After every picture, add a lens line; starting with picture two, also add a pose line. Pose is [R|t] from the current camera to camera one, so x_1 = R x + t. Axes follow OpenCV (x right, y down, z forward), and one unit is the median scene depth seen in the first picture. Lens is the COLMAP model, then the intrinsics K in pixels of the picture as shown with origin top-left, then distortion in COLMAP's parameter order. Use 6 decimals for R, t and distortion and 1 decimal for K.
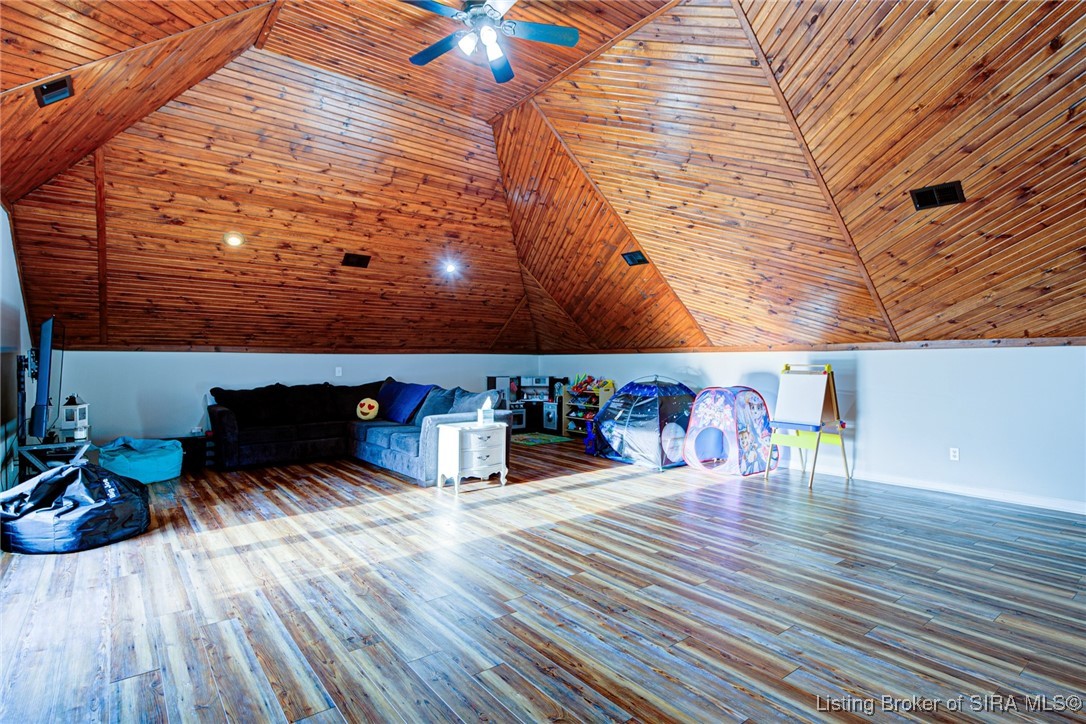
lens RADIAL K [[548.8, 0, 539.3], [0, 548.8, 361.1], [0, 0, 1]] dist [0.011622, 0.000840]
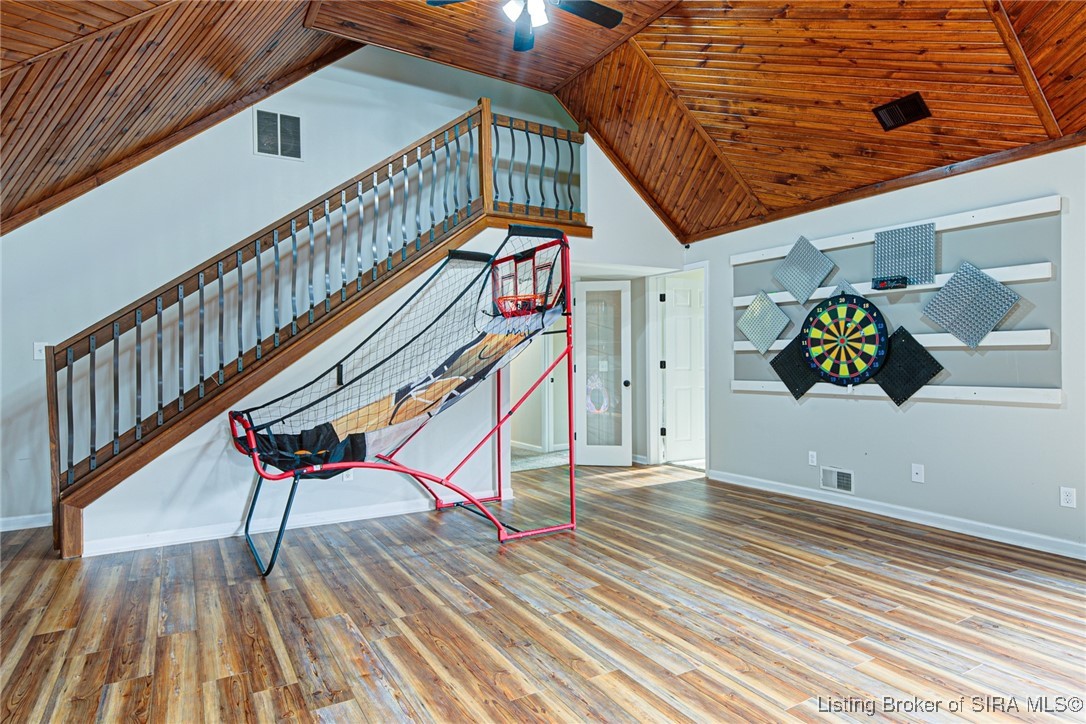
lens RADIAL K [[606.5, 0, 544.3], [0, 606.5, 360.8], [0, 0, 1]] dist [0.017790, -0.001572]
pose [[-0.992641, 0.004473, 0.121014, 0.153148], [0.004637, 0.999989, 0.001078, 0.002959], [-0.121008, 0.001631, -0.992650, 0.986237]]
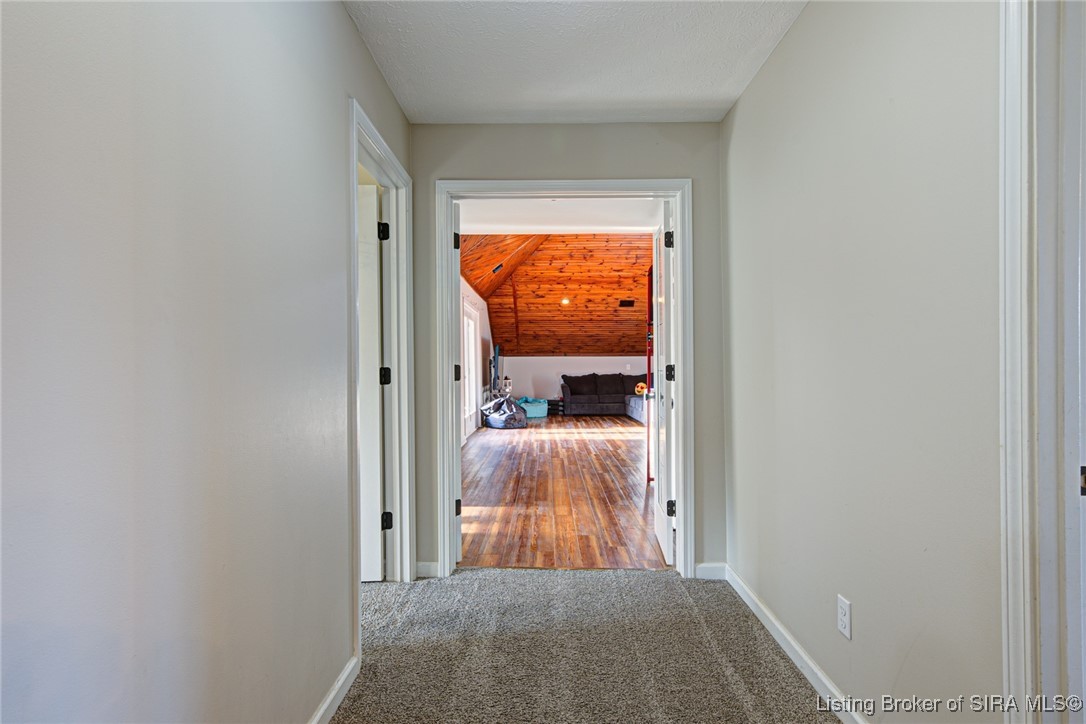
lens RADIAL K [[548.8, 0, 540.9], [0, 548.8, 363.1], [0, 0, 1]] dist [0.011622, 0.000840]
pose [[0.785697, -0.006150, -0.618581, 0.642342], [0.007519, 0.999972, -0.000392, 0.008892], [0.618566, -0.004343, 0.785721, -0.665849]]
